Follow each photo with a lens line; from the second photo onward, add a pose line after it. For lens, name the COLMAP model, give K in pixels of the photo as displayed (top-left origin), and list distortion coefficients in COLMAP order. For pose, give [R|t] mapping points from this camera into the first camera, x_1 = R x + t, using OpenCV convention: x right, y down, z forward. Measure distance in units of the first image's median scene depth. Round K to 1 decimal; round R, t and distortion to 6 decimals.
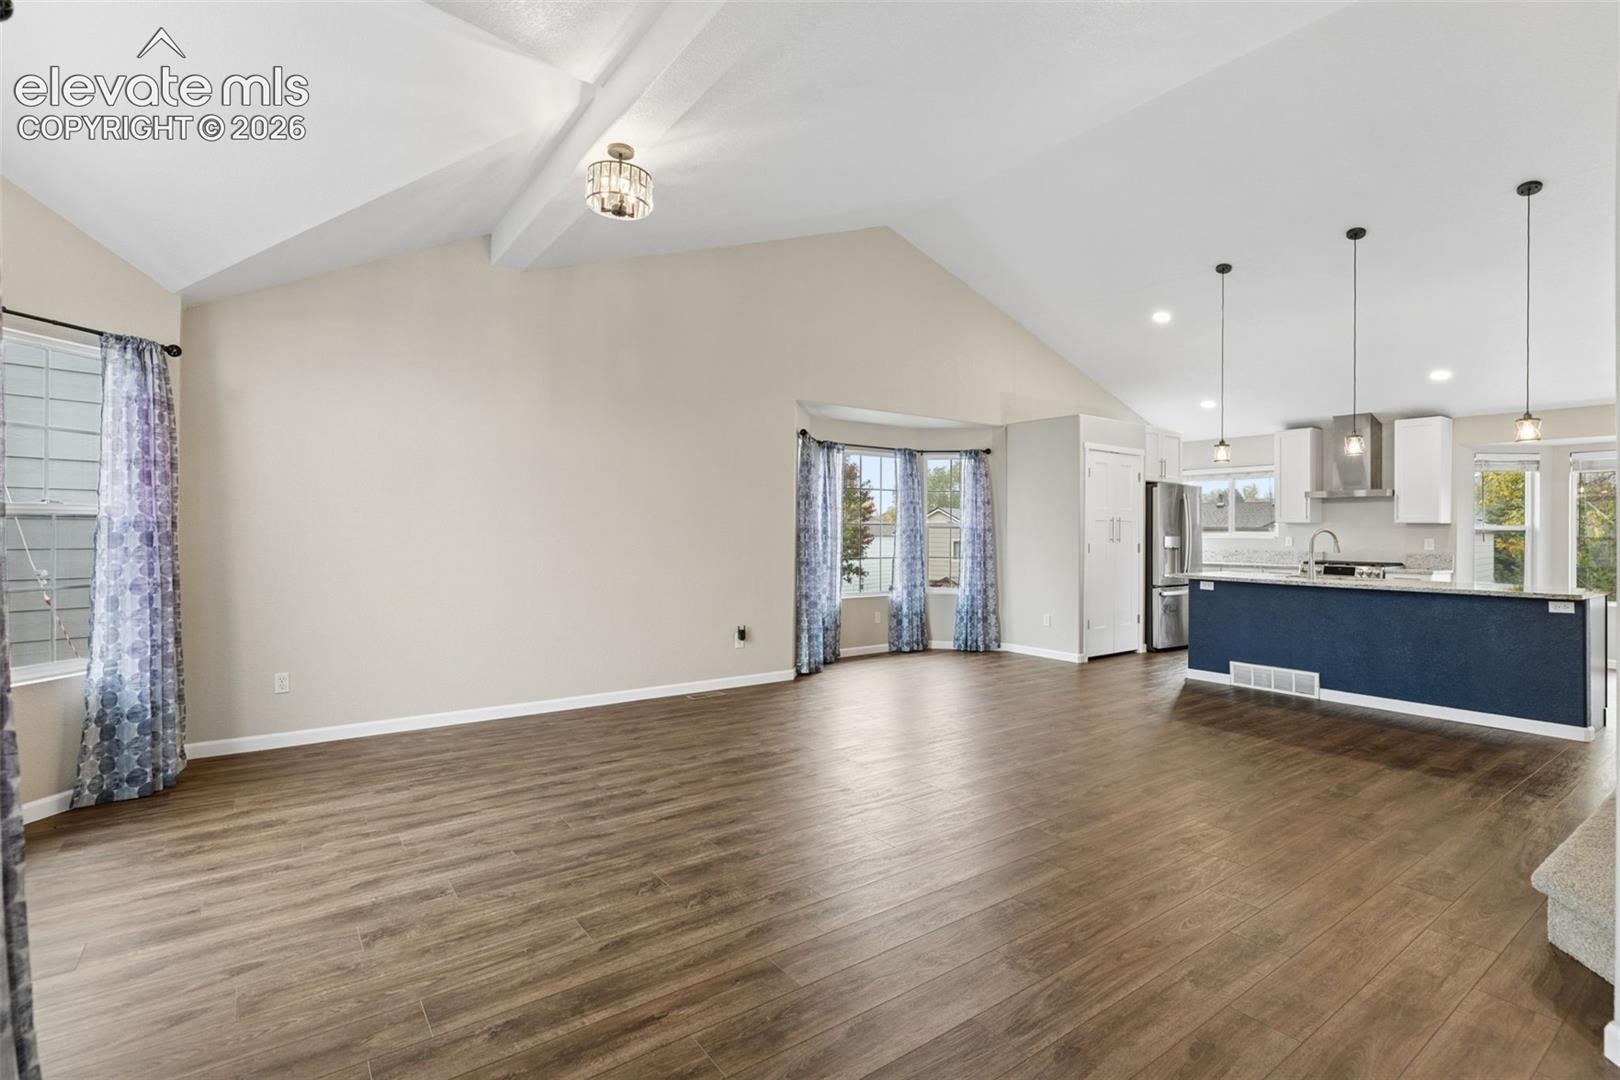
lens RADIAL K [[758.8, 0, 806.8], [0, 758.8, 528.9], [0, 0, 1]] dist [-0.005166, 0.001360]
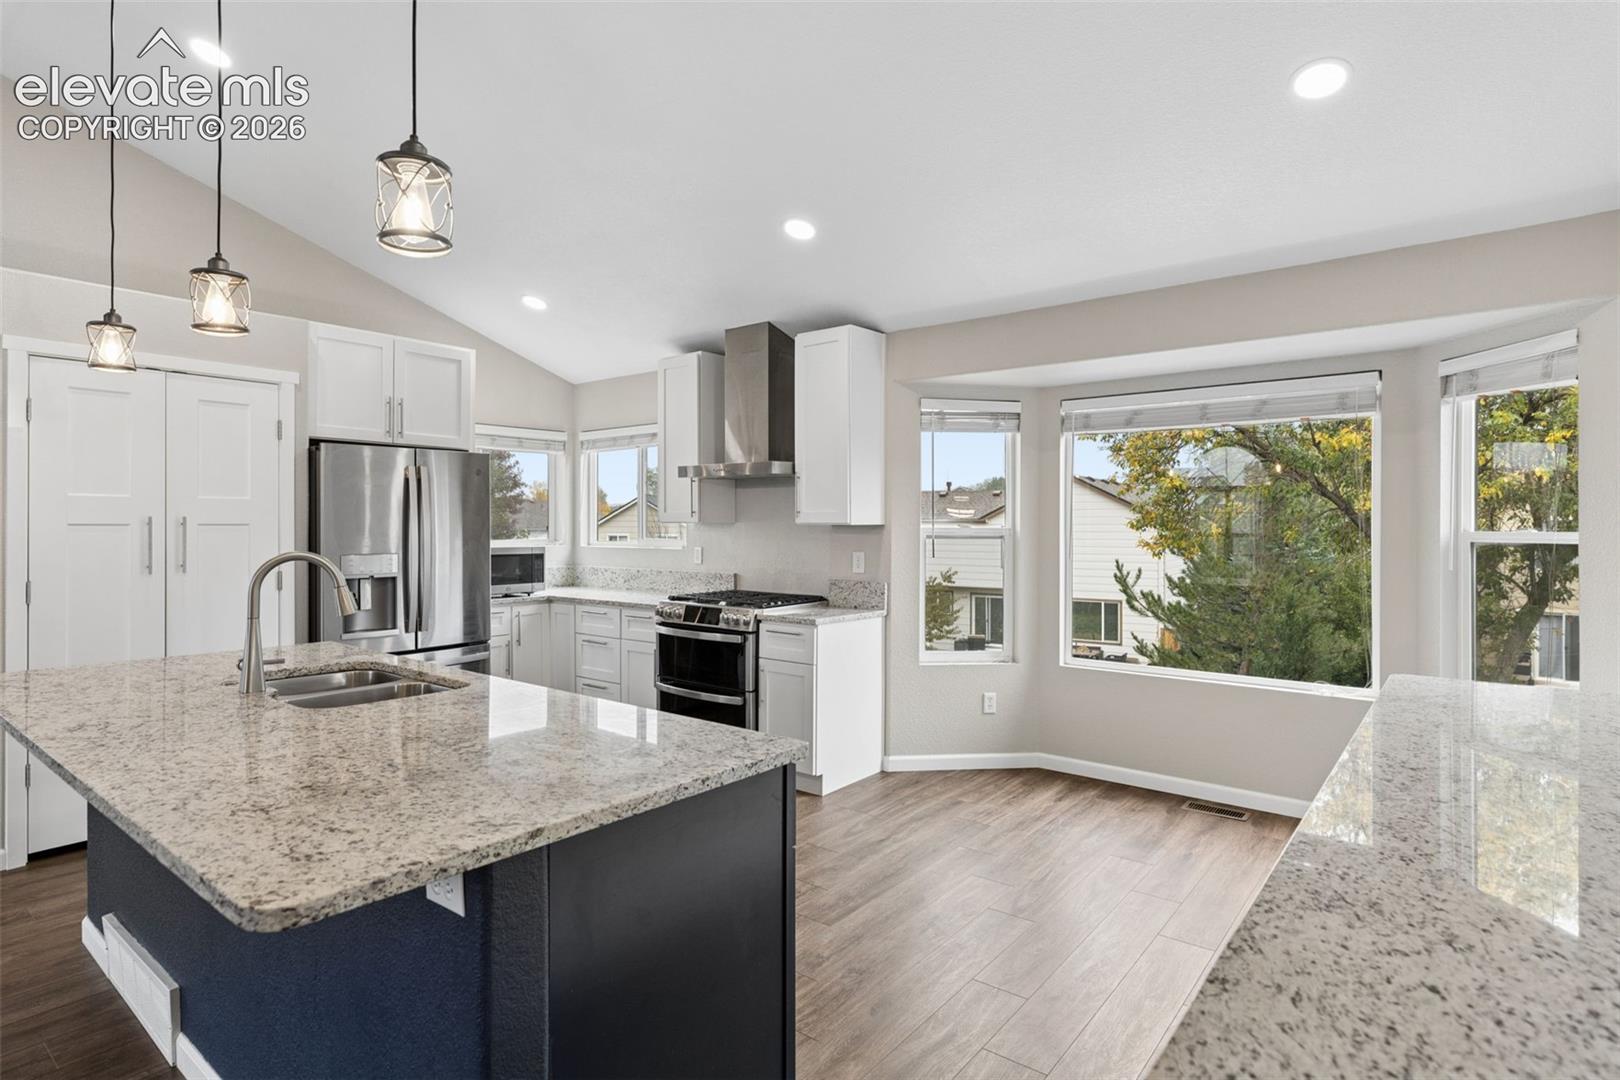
lens RADIAL K [[813.3, 0, 815.6], [0, 813.3, 531.1], [0, 0, 1]] dist [-0.016654, -0.001379]
pose [[0.961774, -0.009911, 0.273666, 0.770231], [0.006062, 0.999871, 0.014905, -0.013872], [-0.273778, -0.012676, 0.961709, 0.534601]]
